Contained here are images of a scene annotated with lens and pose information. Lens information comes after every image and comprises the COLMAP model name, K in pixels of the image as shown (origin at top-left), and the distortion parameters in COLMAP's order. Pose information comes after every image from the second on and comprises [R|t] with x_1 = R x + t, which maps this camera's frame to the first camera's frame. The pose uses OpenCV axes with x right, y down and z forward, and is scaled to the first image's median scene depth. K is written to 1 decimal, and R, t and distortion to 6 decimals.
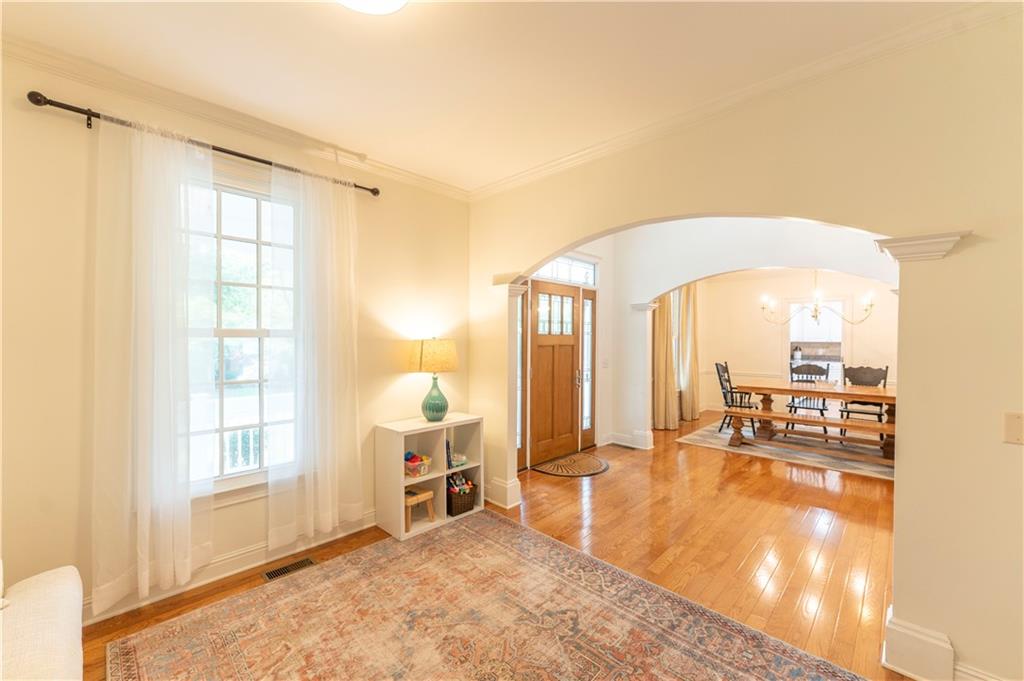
lens RADIAL K [[410.8, 0, 512.3], [0, 410.8, 342.4], [0, 0, 1]] dist [-0.000436, 0.000023]
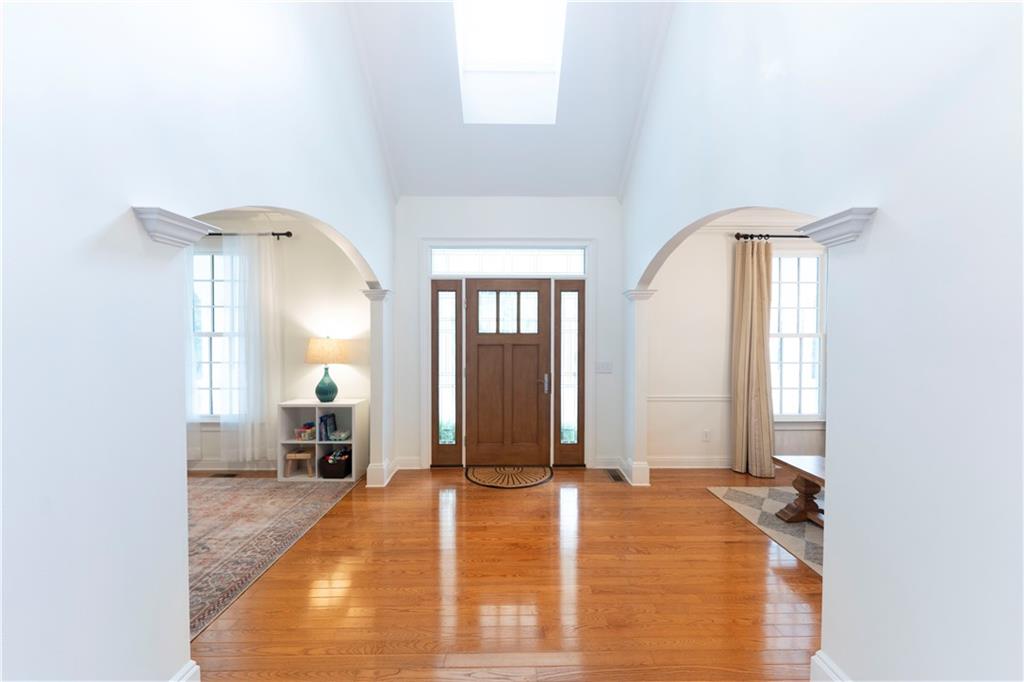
lens RADIAL K [[410.8, 0, 512.3], [0, 410.8, 342.9], [0, 0, 1]] dist [-0.000436, 0.000023]
pose [[0.704583, 0.007928, -0.709577, 1.129178], [-0.006194, 0.999968, 0.005022, -0.002578], [0.709594, 0.000857, 0.704610, 0.507000]]
